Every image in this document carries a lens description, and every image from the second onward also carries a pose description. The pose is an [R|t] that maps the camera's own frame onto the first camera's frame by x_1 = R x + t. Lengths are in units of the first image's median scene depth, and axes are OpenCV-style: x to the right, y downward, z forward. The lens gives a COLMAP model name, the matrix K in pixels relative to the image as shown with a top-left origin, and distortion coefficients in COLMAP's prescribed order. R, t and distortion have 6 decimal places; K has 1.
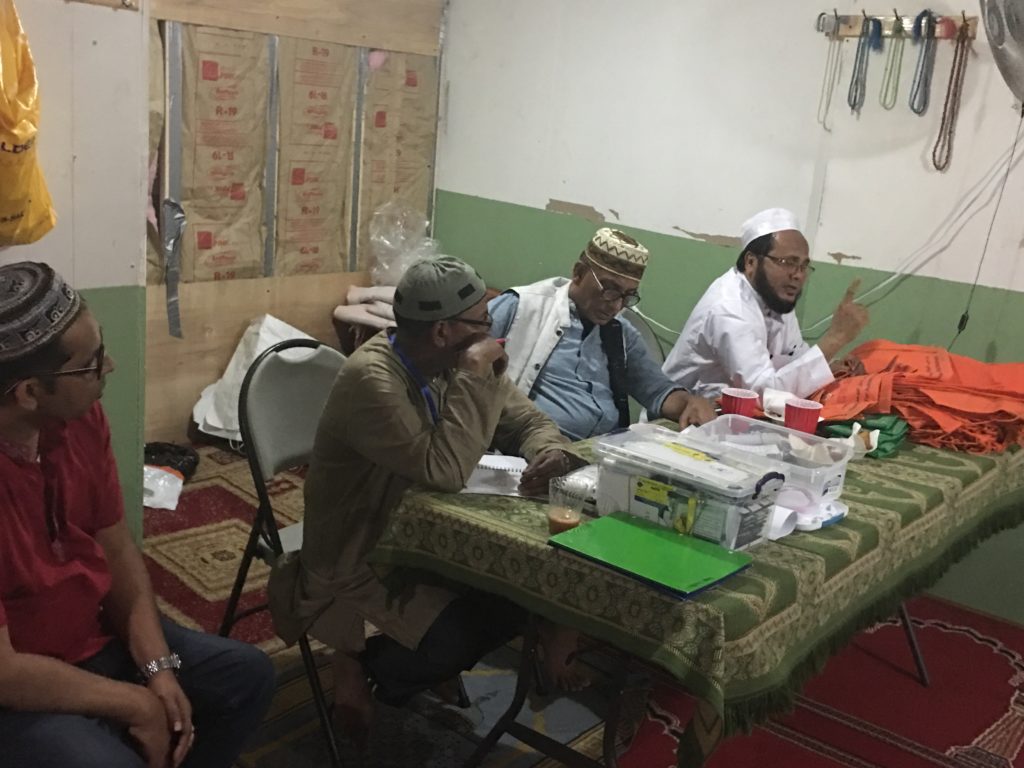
lens RADIAL K [[1120.1, 0, 509.7], [0, 1120.1, 385.9], [0, 0, 1]] dist [0.024411, -0.005909]
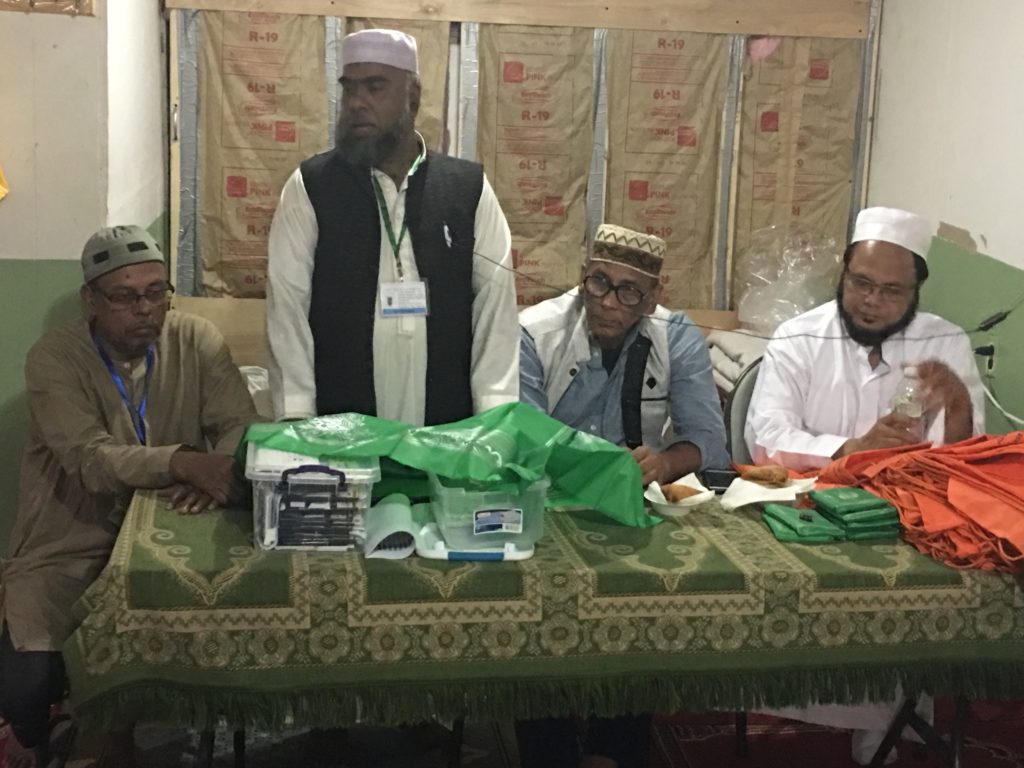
lens RADIAL K [[1645.2, 0, 512.0], [0, 1645.2, 384.0], [0, 0, 1]] dist [0.008404, 0.036354]
pose [[0.729347, 0.078018, -0.679681, 0.616718], [-0.143524, 0.988817, -0.040509, 0.021271], [0.668920, 0.127096, 0.732389, 0.053971]]
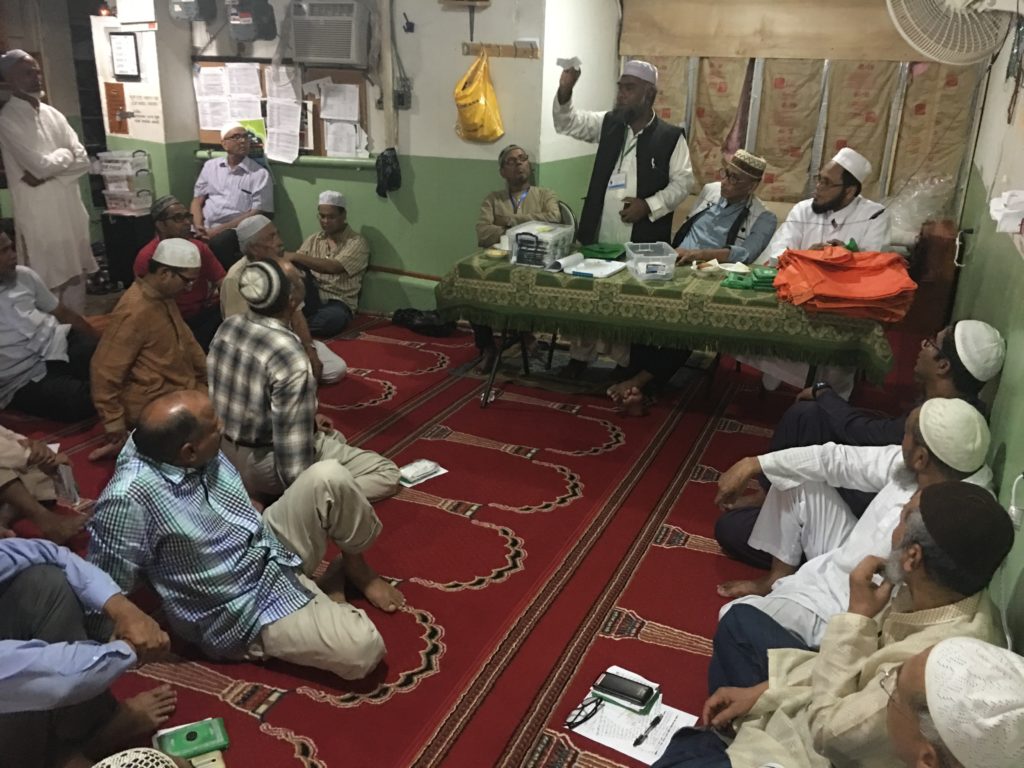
lens RADIAL K [[866.9, 0, 512.0], [0, 866.9, 384.0], [0, 0, 1]] dist [0.061364, -0.097138]
pose [[0.282602, 0.252267, -0.925472, 0.996724], [-0.235329, 0.953548, 0.188060, 0.021687], [0.929923, 0.164645, 0.328840, 0.190424]]
